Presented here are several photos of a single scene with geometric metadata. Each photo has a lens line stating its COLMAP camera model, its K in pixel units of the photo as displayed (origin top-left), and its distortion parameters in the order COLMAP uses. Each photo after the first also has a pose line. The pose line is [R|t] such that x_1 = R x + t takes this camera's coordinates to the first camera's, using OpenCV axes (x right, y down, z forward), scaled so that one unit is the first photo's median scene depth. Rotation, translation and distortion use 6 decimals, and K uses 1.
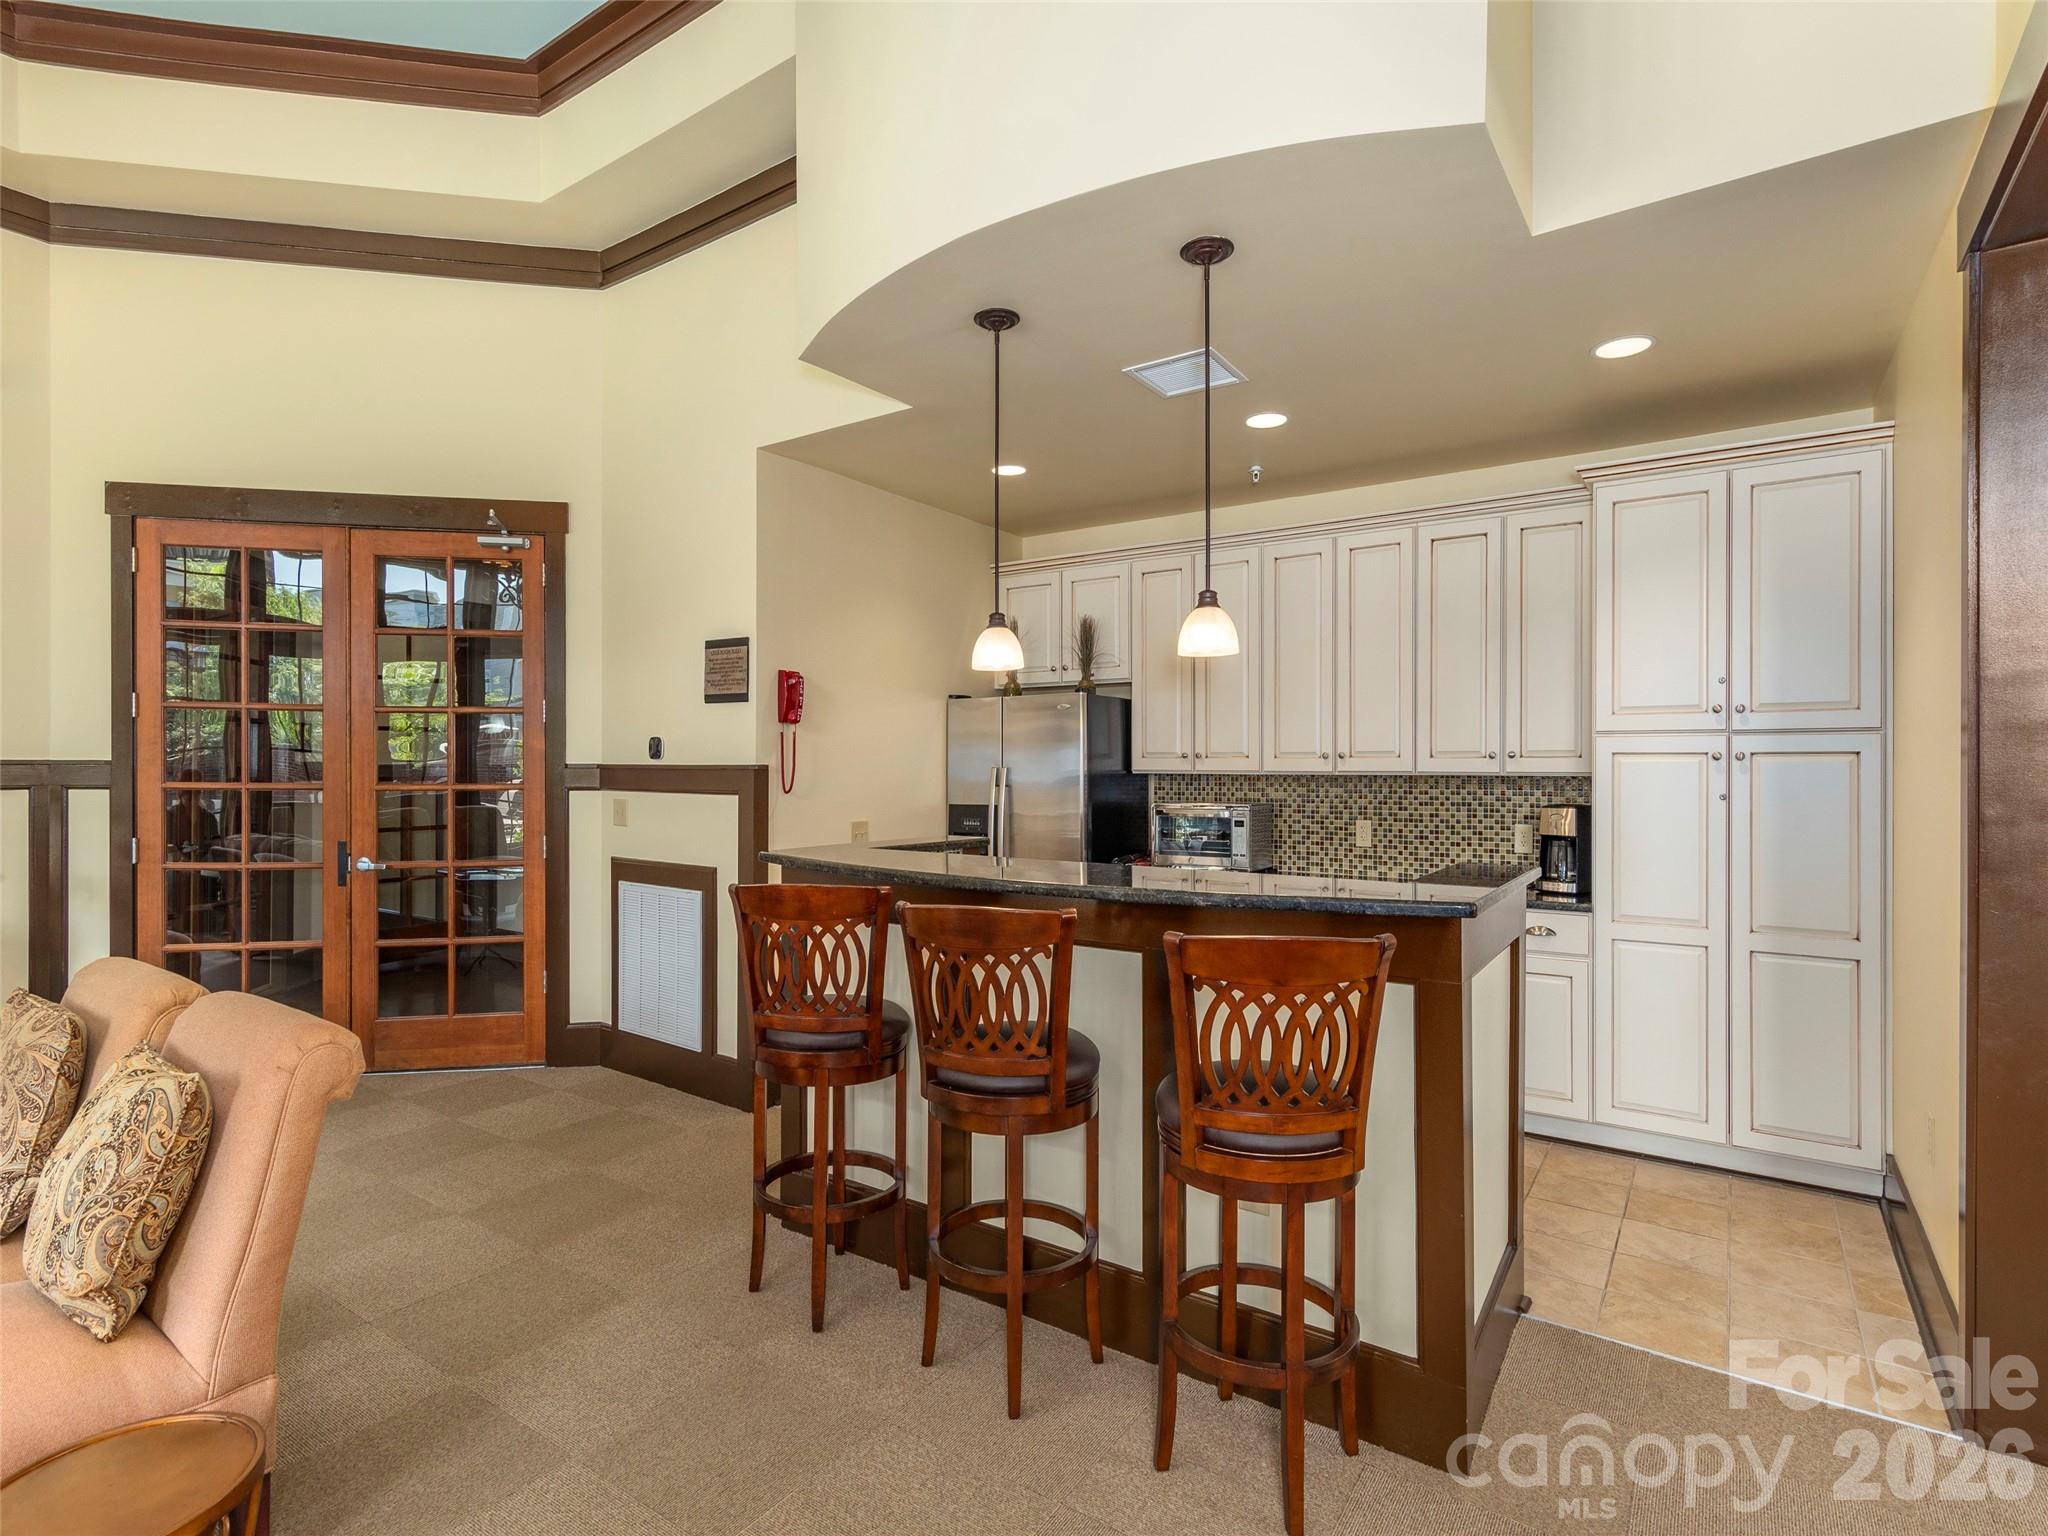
lens RADIAL K [[1039.5, 0, 1025.0], [0, 1039.5, 766.3], [0, 0, 1]] dist [-0.004575, -0.000299]
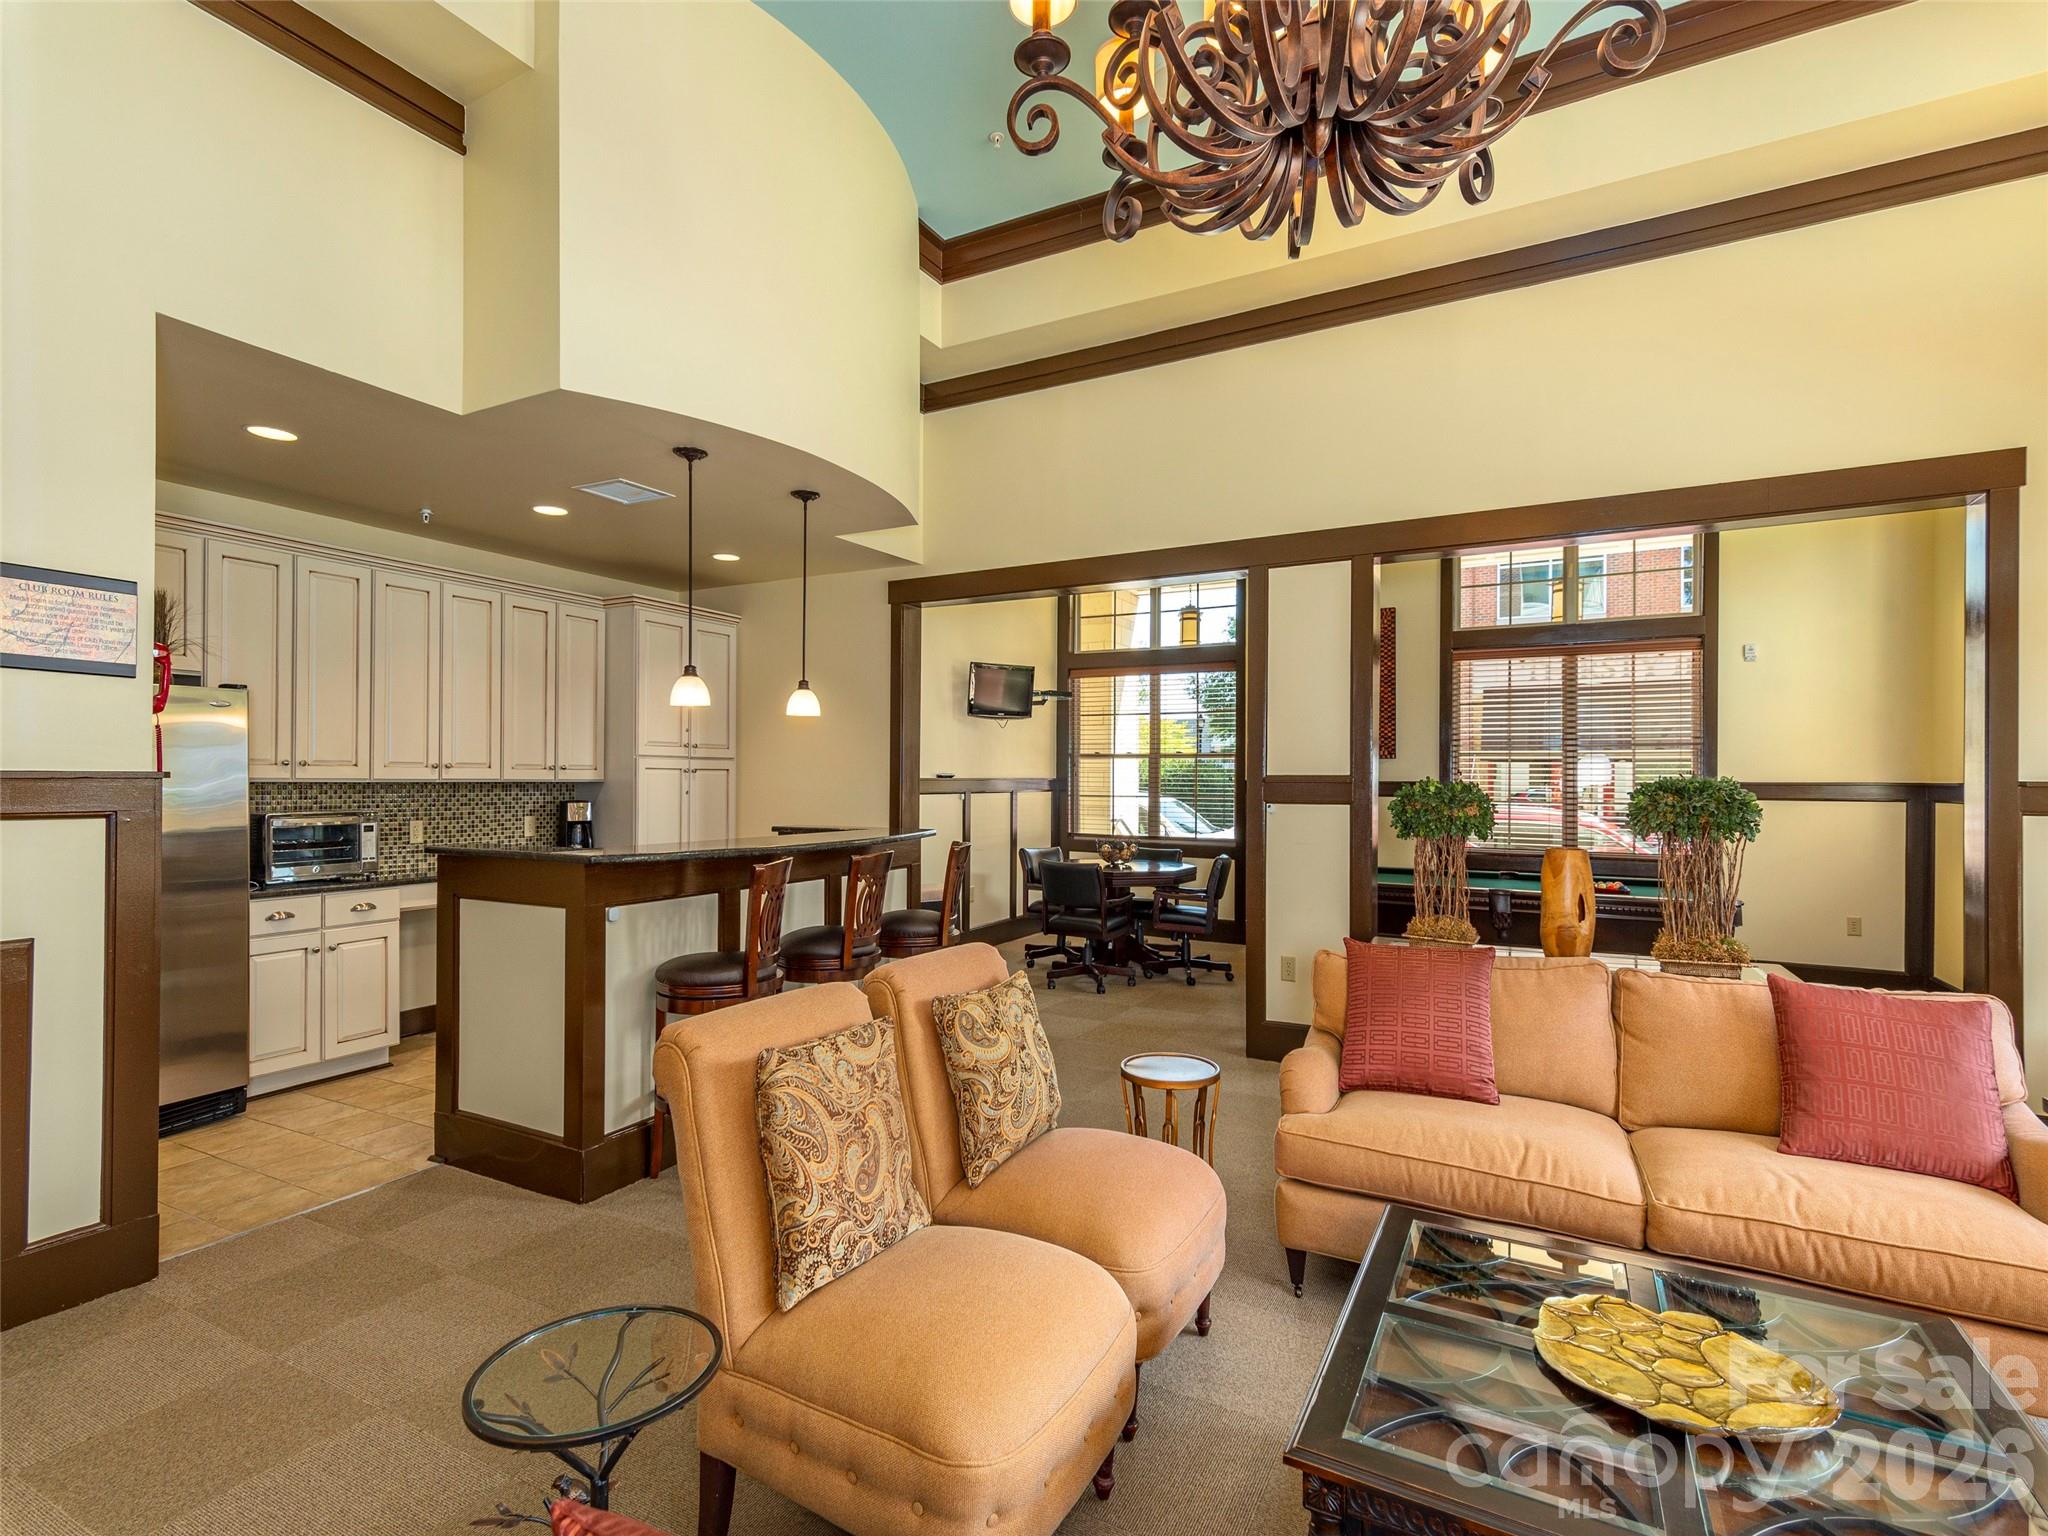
lens RADIAL K [[995.0, 0, 1022.8], [0, 995.0, 773.6], [0, 0, 1]] dist [0.000231, 0.000220]
pose [[-0.109504, -0.000643, 0.993986, -0.865060], [-0.009048, 0.999959, -0.000350, -0.007155], [-0.993945, -0.009032, -0.109506, 0.441757]]
